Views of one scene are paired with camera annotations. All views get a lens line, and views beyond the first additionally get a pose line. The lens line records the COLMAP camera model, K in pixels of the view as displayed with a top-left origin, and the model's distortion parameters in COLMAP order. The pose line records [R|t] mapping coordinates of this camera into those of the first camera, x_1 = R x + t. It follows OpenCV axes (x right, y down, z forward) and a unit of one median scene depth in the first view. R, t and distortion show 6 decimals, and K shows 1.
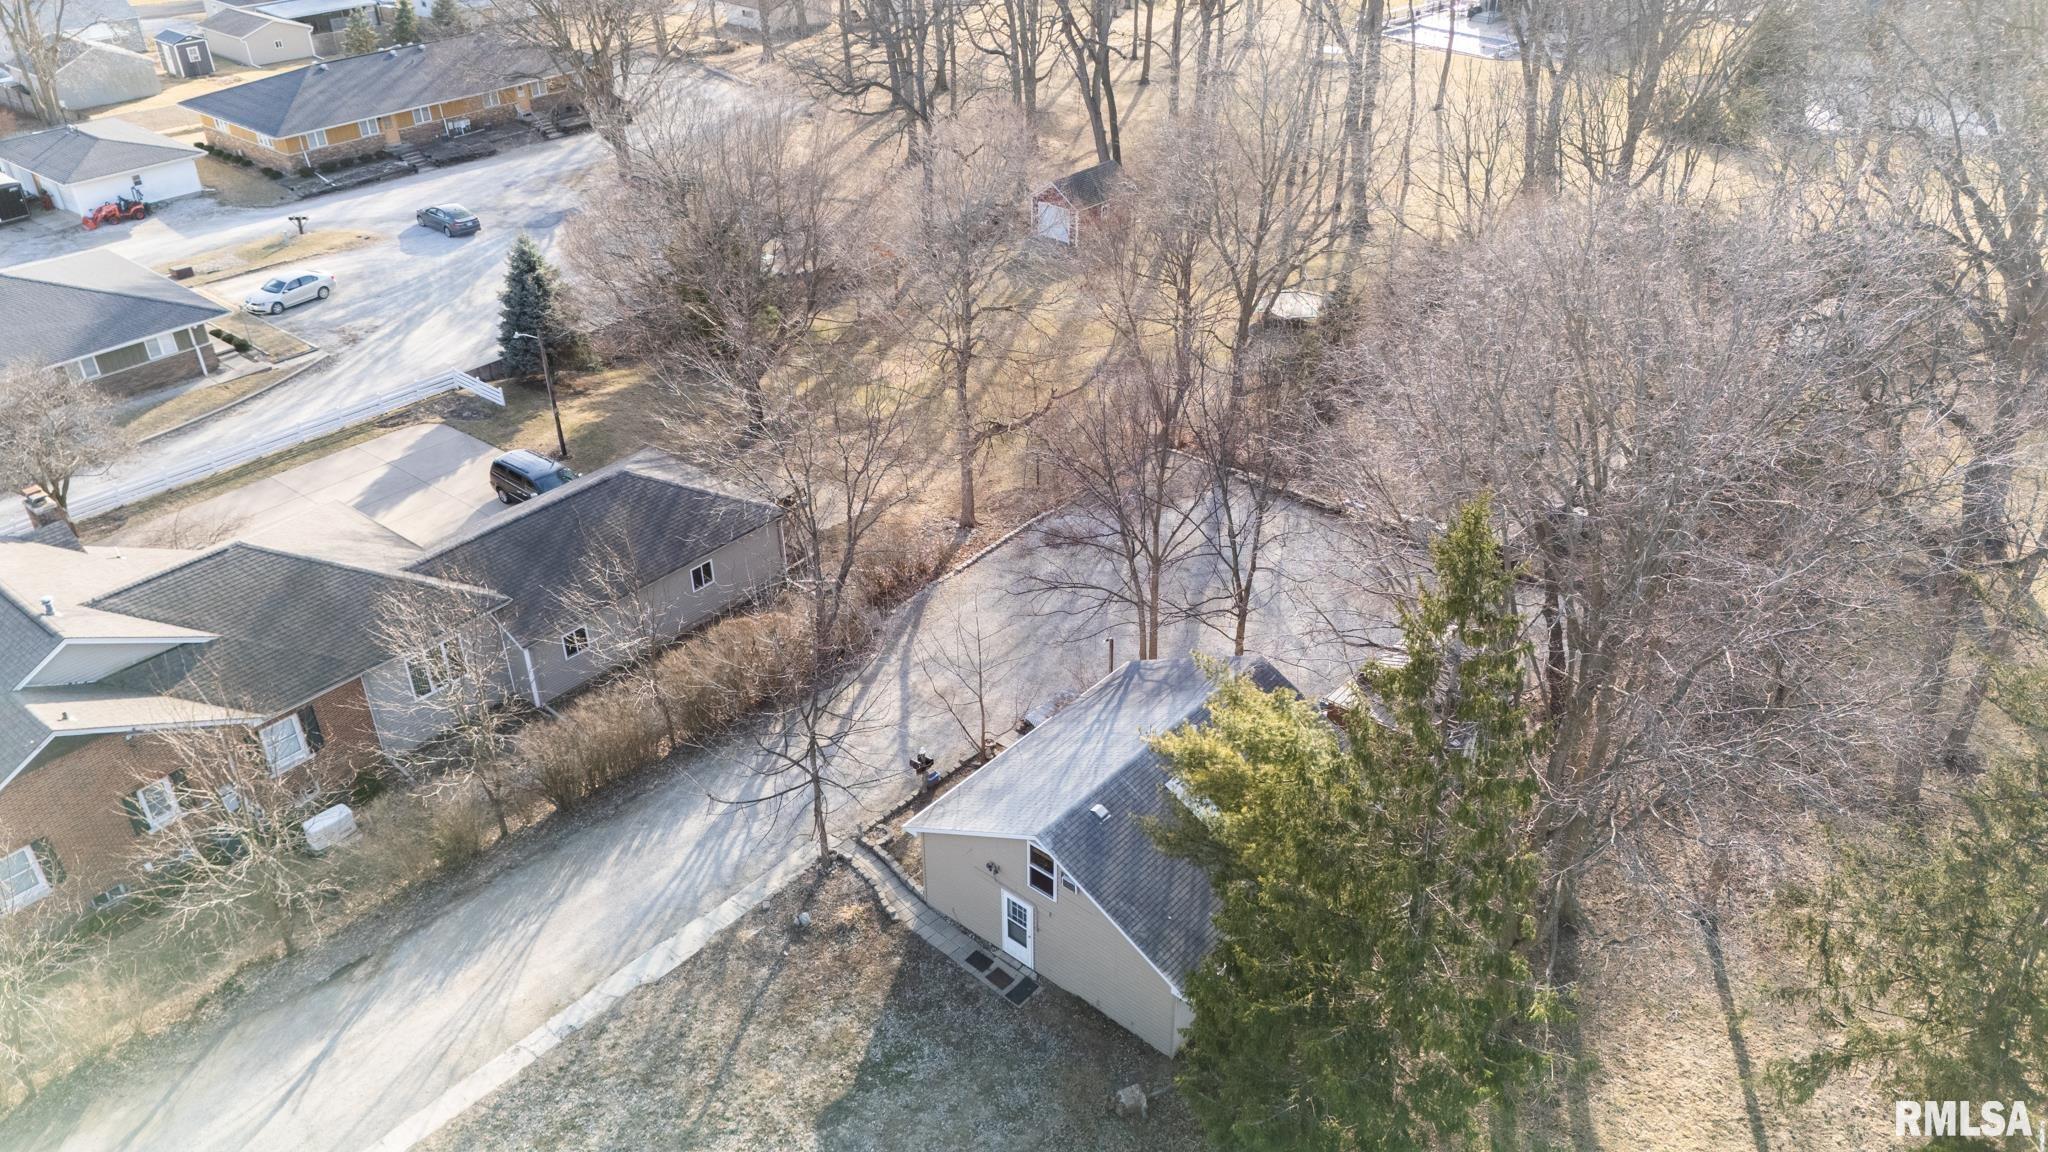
lens RADIAL K [[1507.8, 0, 1024.0], [0, 1507.8, 576.0], [0, 0, 1]] dist [0.092209, -0.065821]
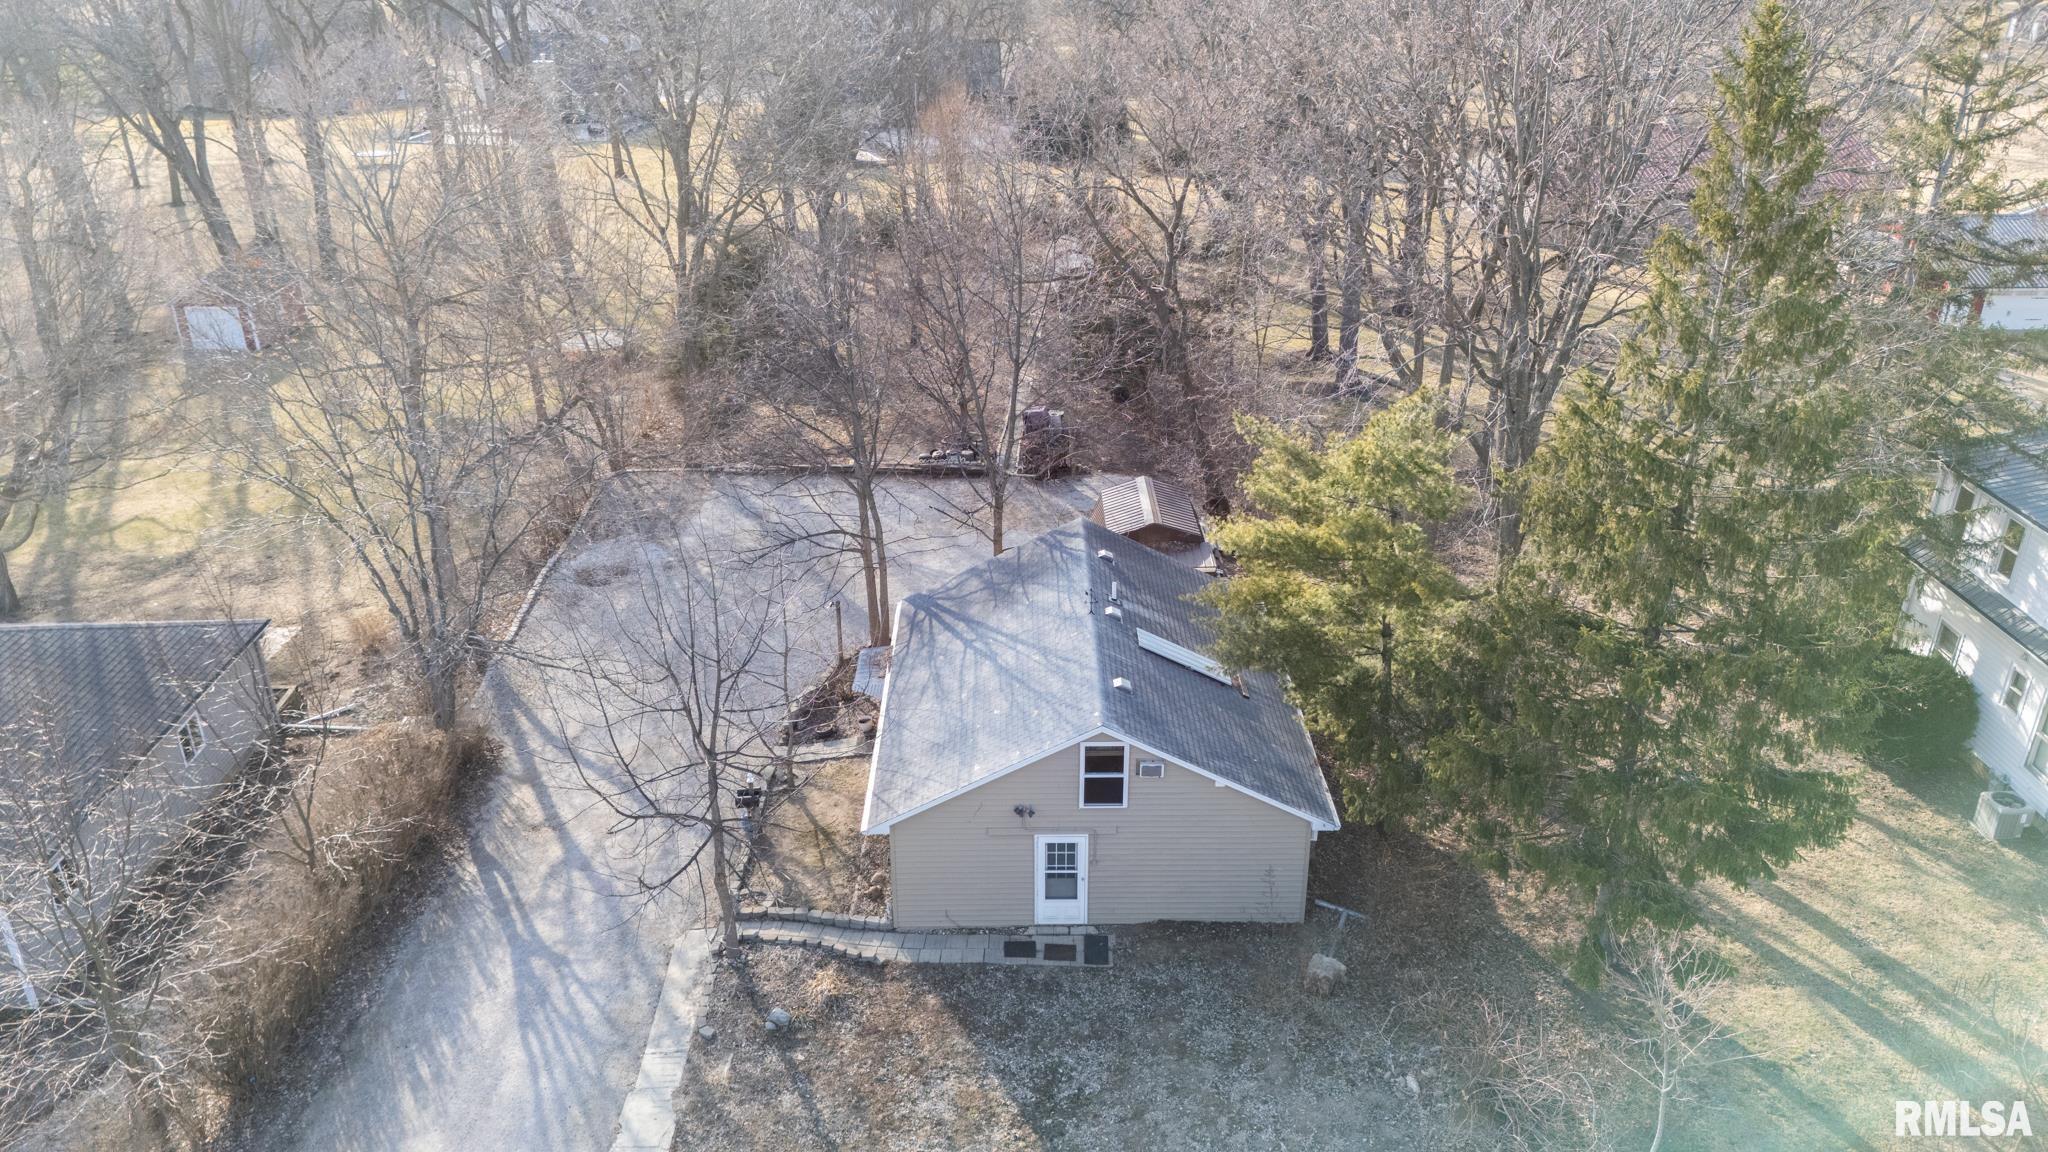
lens RADIAL K [[1507.8, 0, 1024.0], [0, 1507.8, 576.0], [0, 0, 1]] dist [0.092209, -0.065821]
pose [[0.751473, -0.280797, 0.597027, -0.242583], [0.347657, 0.937616, 0.003392, 0.042590], [-0.560735, 0.205012, 0.802214, 0.195275]]
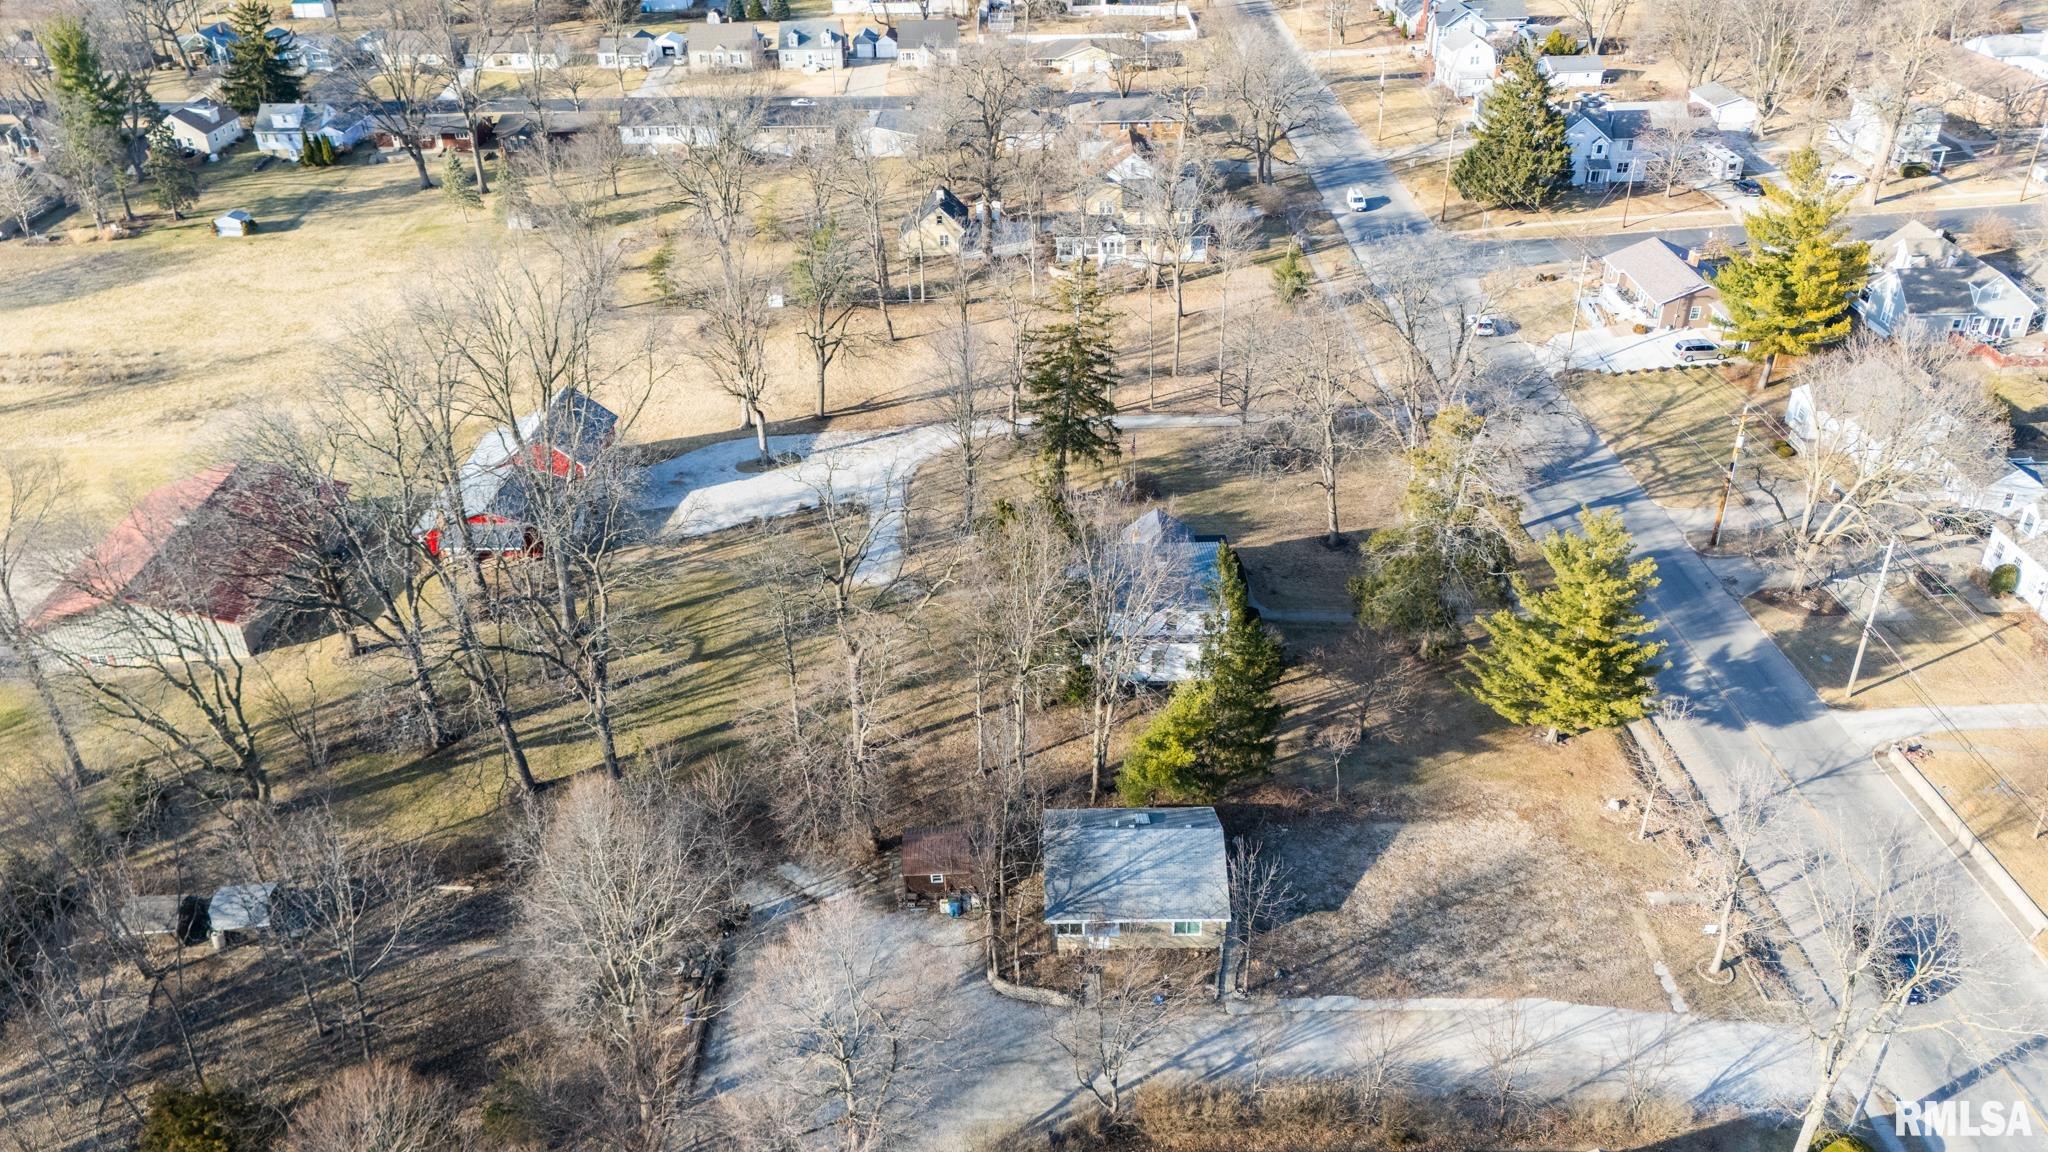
lens RADIAL K [[1507.8, 0, 1024.0], [0, 1507.8, 576.0], [0, 0, 1]] dist [0.092209, -0.065821]
pose [[-0.647125, -0.367607, 0.667903, -0.616051], [0.425027, 0.553340, 0.716357, -0.936303], [-0.632915, 0.747449, -0.201837, 0.707325]]
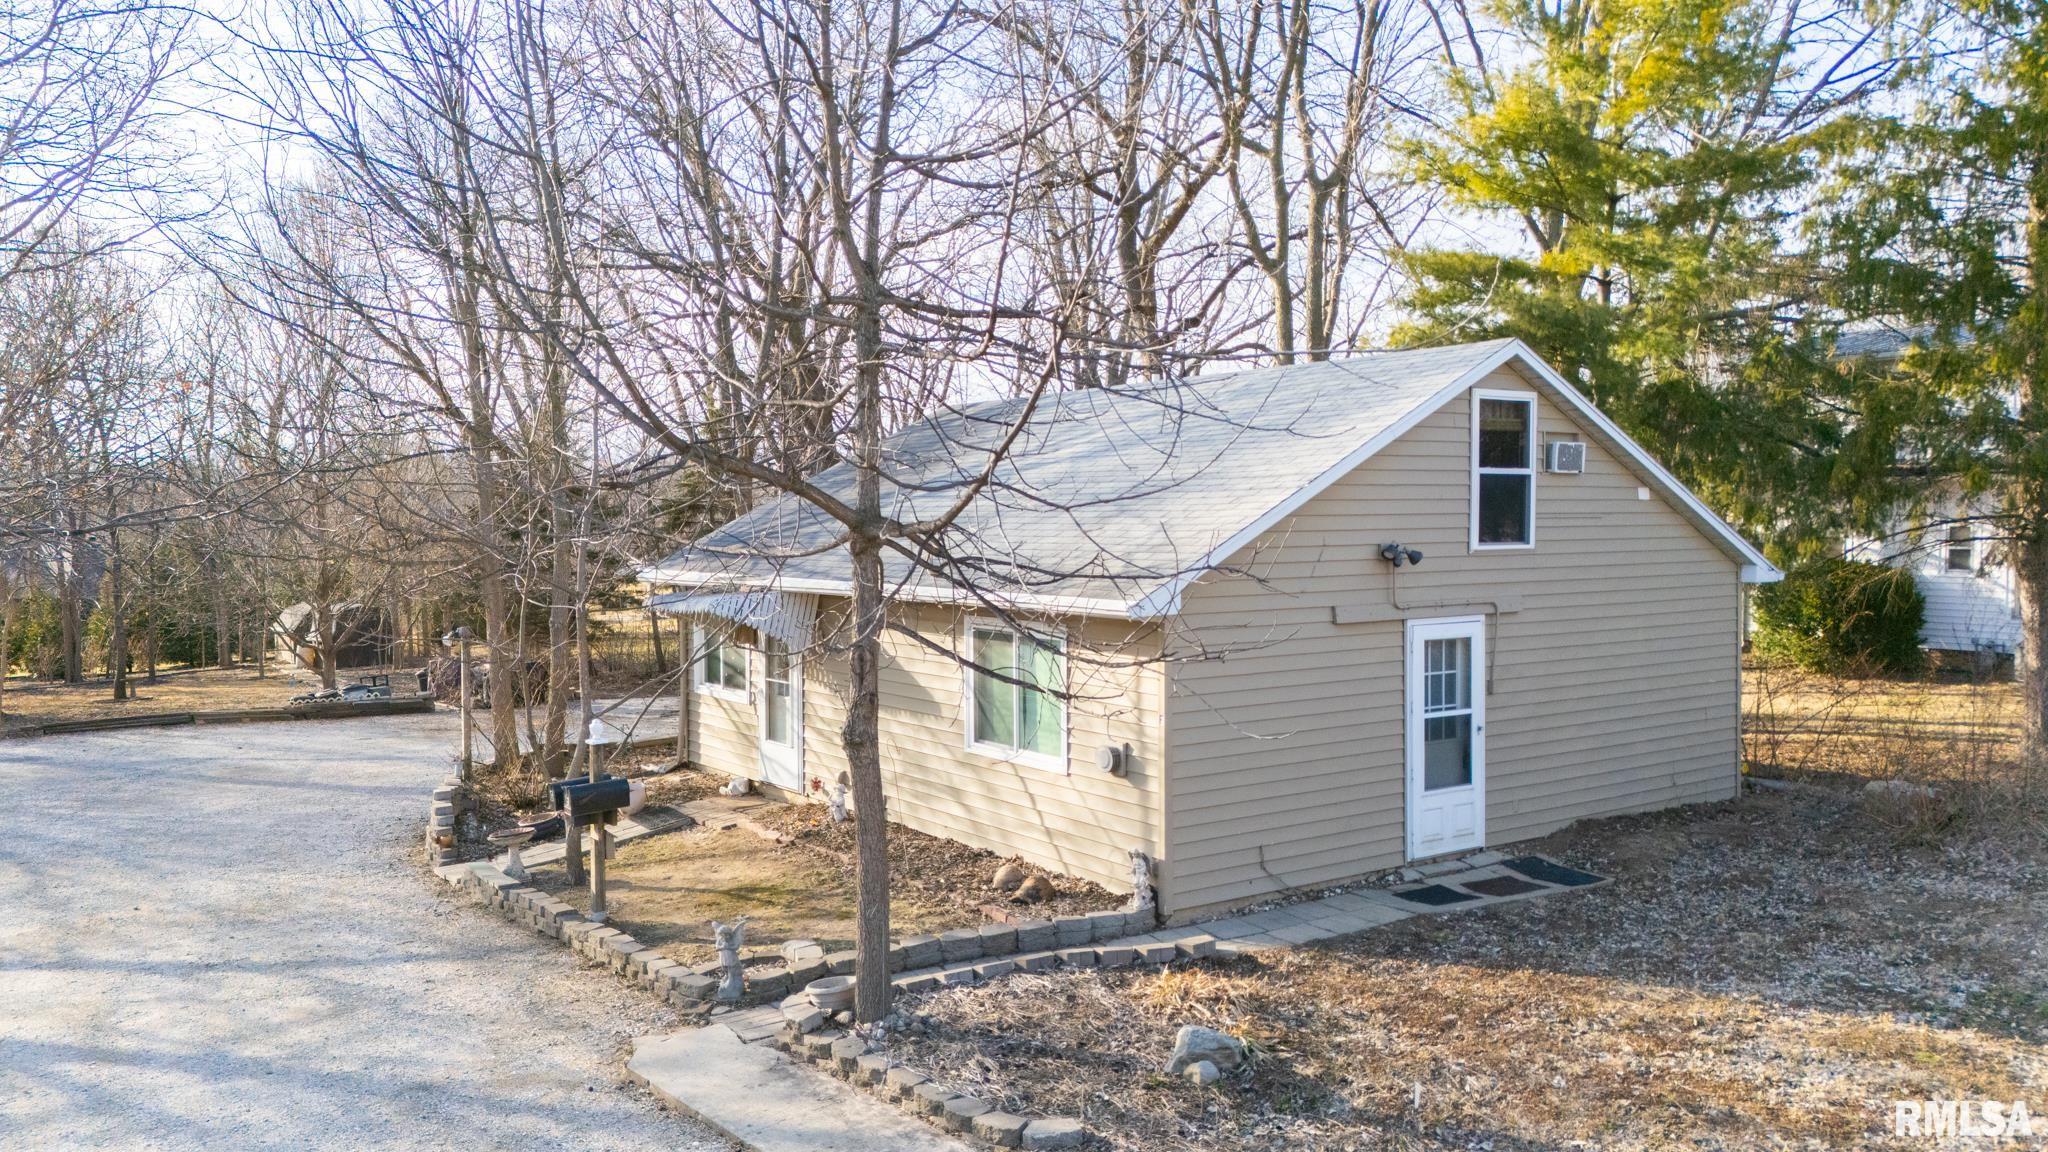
lens RADIAL K [[1514.5, 0, 1011.8], [0, 1514.5, 545.3], [0, 0, 1]] dist [0.059896, -0.068444]
pose [[0.249542, -0.010013, 0.968312, -0.209960], [0.513393, 0.849217, -0.123525, 0.102737], [-0.821070, 0.527949, 0.217056, 0.542023]]
